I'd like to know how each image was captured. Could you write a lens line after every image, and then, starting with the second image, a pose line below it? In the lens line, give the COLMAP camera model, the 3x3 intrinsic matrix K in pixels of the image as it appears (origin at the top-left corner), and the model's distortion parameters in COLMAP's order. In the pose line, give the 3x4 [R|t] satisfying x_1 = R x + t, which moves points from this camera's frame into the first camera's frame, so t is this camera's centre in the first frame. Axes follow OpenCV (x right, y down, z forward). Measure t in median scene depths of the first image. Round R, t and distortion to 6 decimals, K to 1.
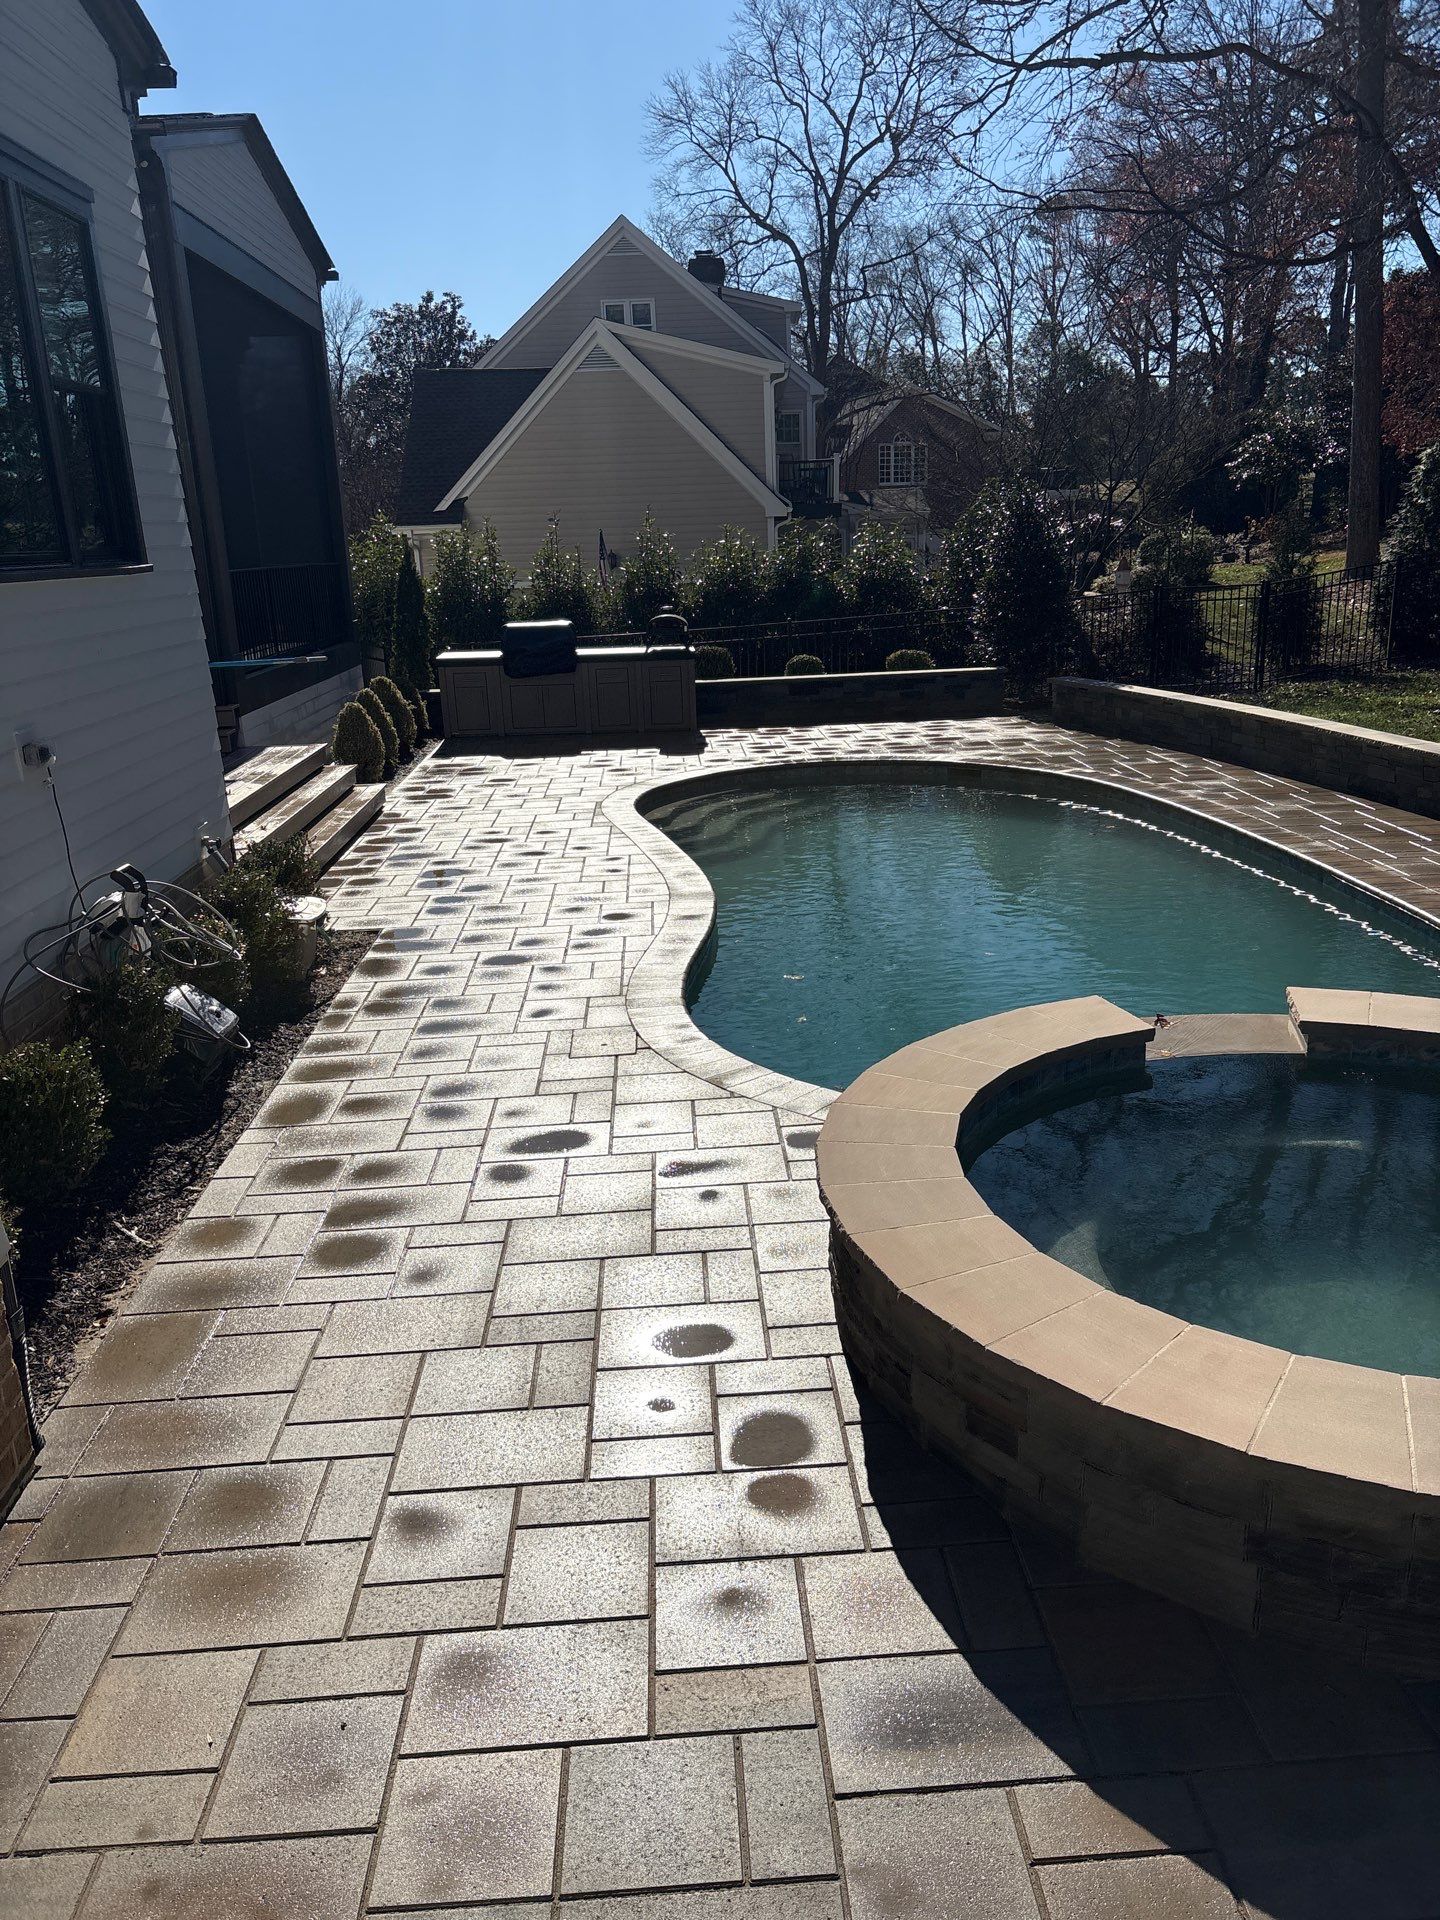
lens RADIAL K [[1431.1, 0, 747.0], [0, 1431.1, 972.0], [0, 0, 1]] dist [0.039924, -0.039438]
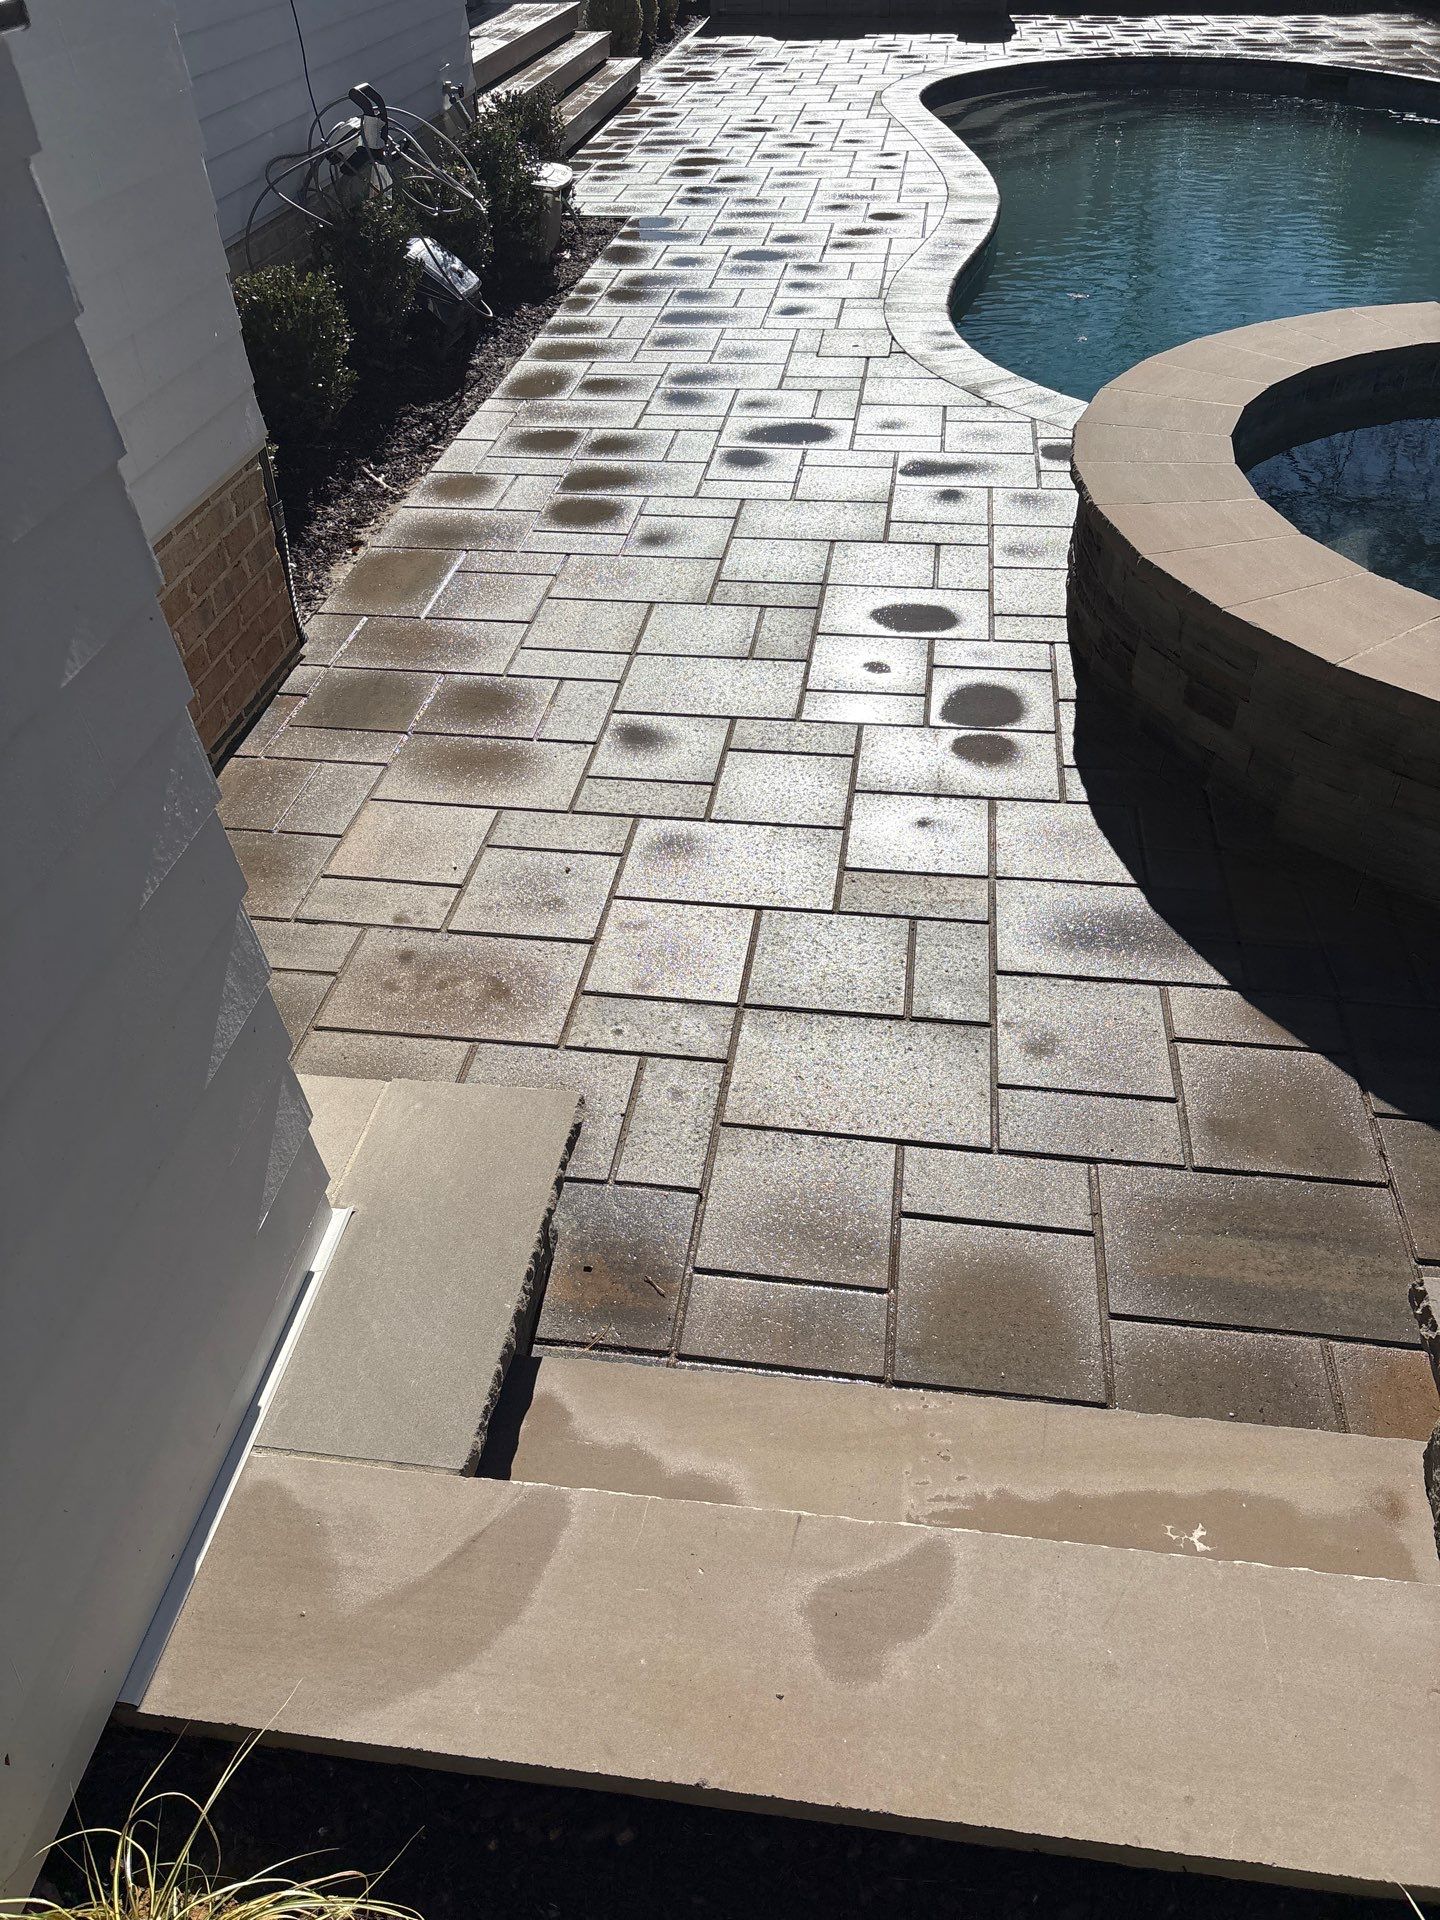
lens RADIAL K [[1431.1, 0, 728.7], [0, 1431.1, 970.0], [0, 0, 1]] dist [0.039924, -0.039438]
pose [[0.980364, 0.137344, -0.141501, 0.004845], [-0.072402, 0.918152, 0.389557, 0.053466], [0.183423, -0.371663, 0.910067, -0.007904]]
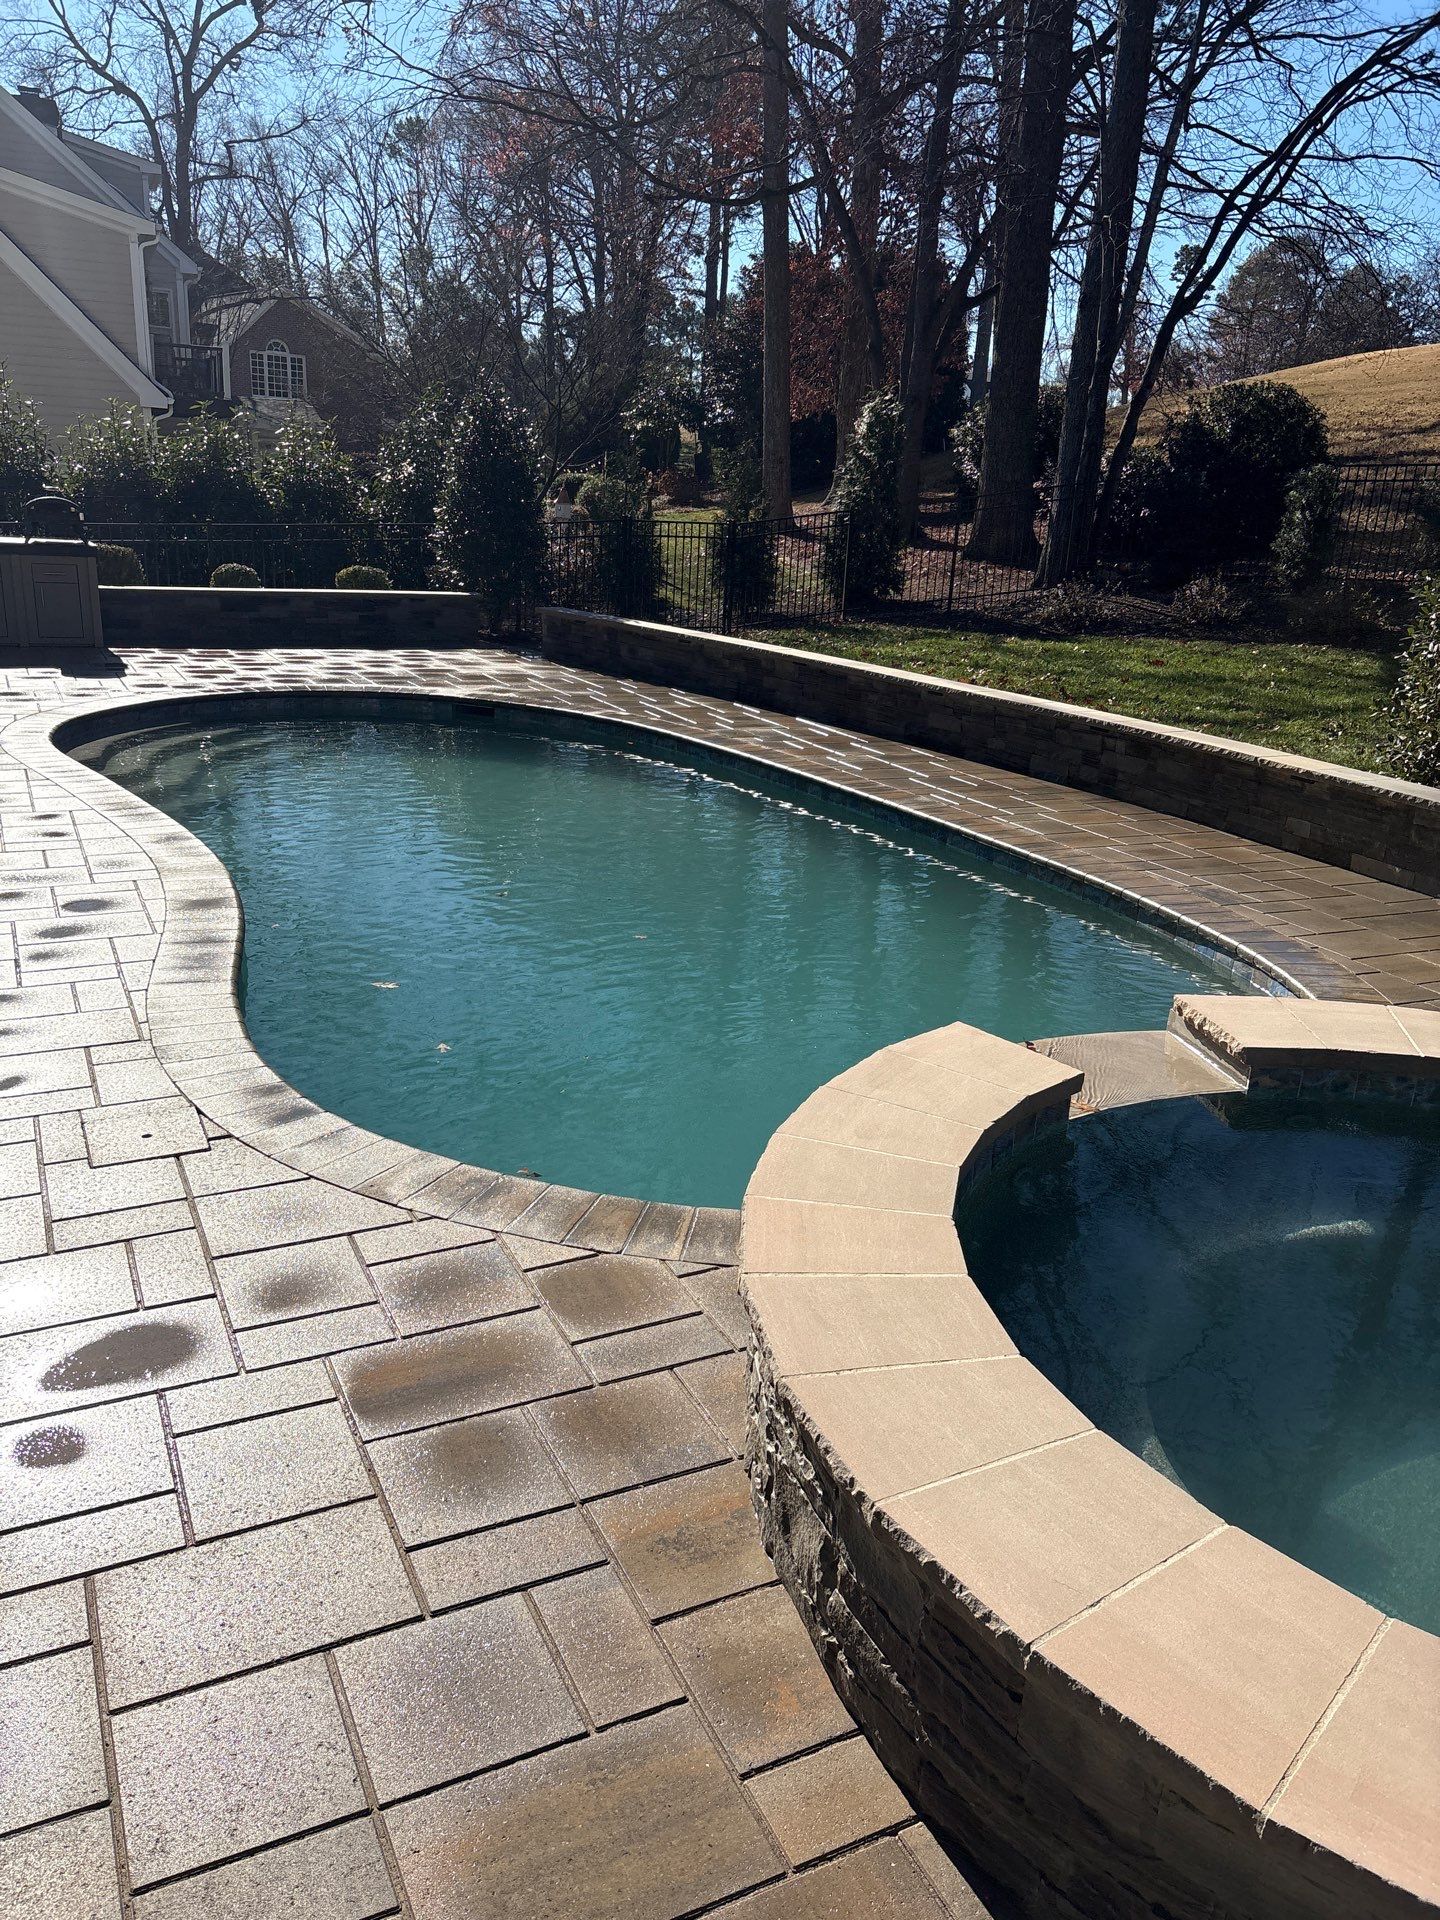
lens RADIAL K [[1431.1, 0, 719.2], [0, 1431.1, 958.5], [0, 0, 1]] dist [0.039924, -0.039438]
pose [[0.916562, -0.042994, 0.397575, -0.096557], [0.032685, 0.998931, 0.032675, -0.029018], [-0.398555, -0.016954, 0.916988, 0.291195]]
